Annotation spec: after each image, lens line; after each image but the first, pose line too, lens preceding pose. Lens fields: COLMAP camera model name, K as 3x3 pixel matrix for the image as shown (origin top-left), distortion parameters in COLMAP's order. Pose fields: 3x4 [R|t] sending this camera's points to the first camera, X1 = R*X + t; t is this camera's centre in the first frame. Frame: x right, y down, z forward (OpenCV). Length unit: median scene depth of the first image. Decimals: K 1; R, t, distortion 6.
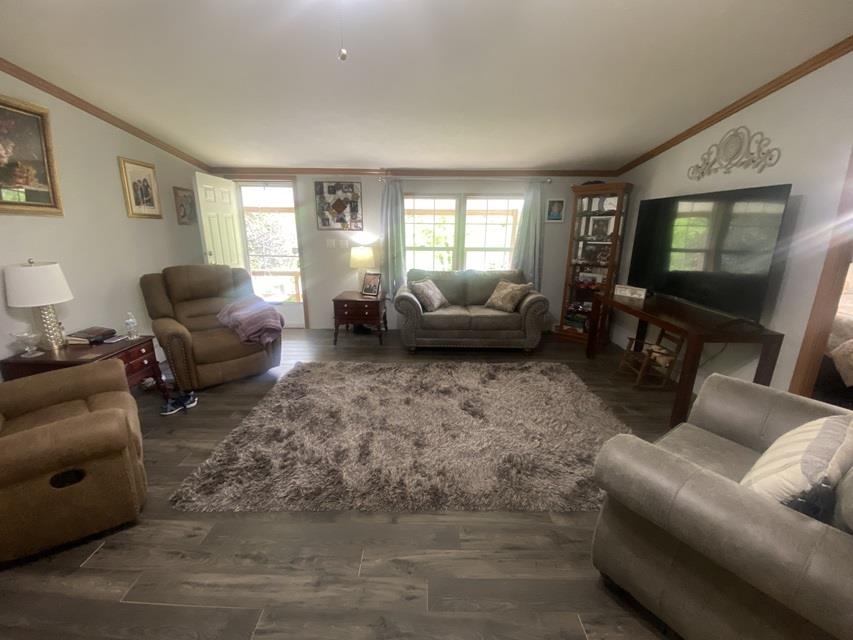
lens RADIAL K [[343.4, 0, 426.0], [0, 343.4, 326.1], [0, 0, 1]] dist [-0.025179, -0.003799]
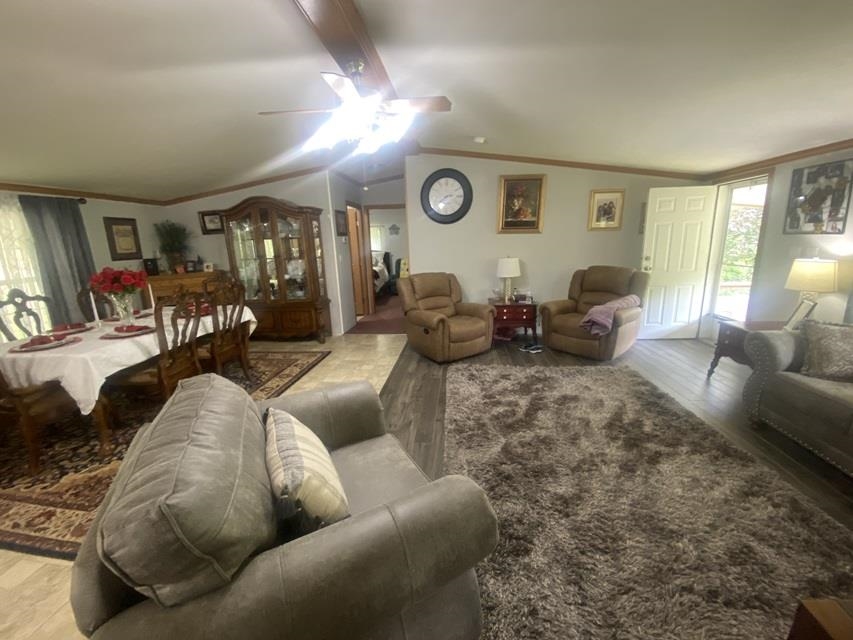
lens RADIAL K [[343.4, 0, 432.2], [0, 343.4, 315.9], [0, 0, 1]] dist [-0.025179, -0.003799]
pose [[-0.108394, 0.200276, -0.973725, 0.516907], [-0.233054, 0.947080, 0.220739, -0.096857], [0.966404, 0.250858, -0.055982, 0.356700]]
